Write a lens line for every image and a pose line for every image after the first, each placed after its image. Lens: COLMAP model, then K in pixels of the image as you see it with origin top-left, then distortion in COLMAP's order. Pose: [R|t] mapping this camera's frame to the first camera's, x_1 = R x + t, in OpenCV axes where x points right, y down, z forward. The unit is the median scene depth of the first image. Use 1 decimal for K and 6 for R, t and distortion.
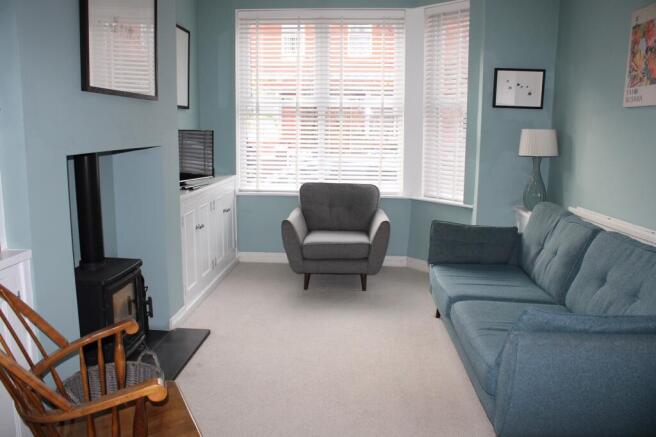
lens RADIAL K [[596.2, 0, 323.1], [0, 596.2, 218.9], [0, 0, 1]] dist [-0.001659, 0.037300]
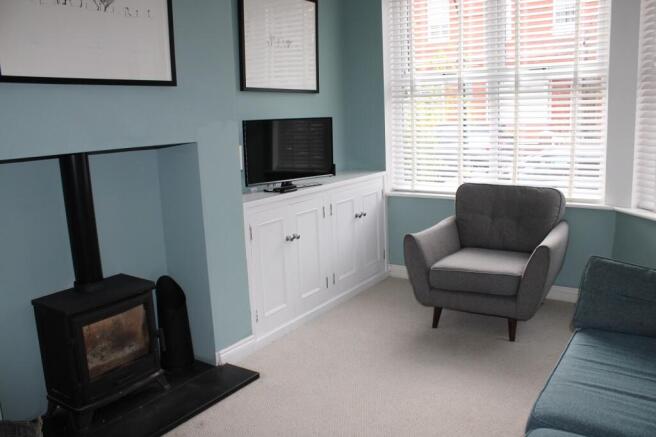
lens RADIAL K [[596.2, 0, 332.7], [0, 596.2, 214.8], [0, 0, 1]] dist [-0.001659, 0.037300]
pose [[0.879940, 0.048187, -0.472634, 0.189673], [-0.038950, 0.998811, 0.029317, -0.037311], [0.473485, -0.007388, 0.880771, 0.257664]]
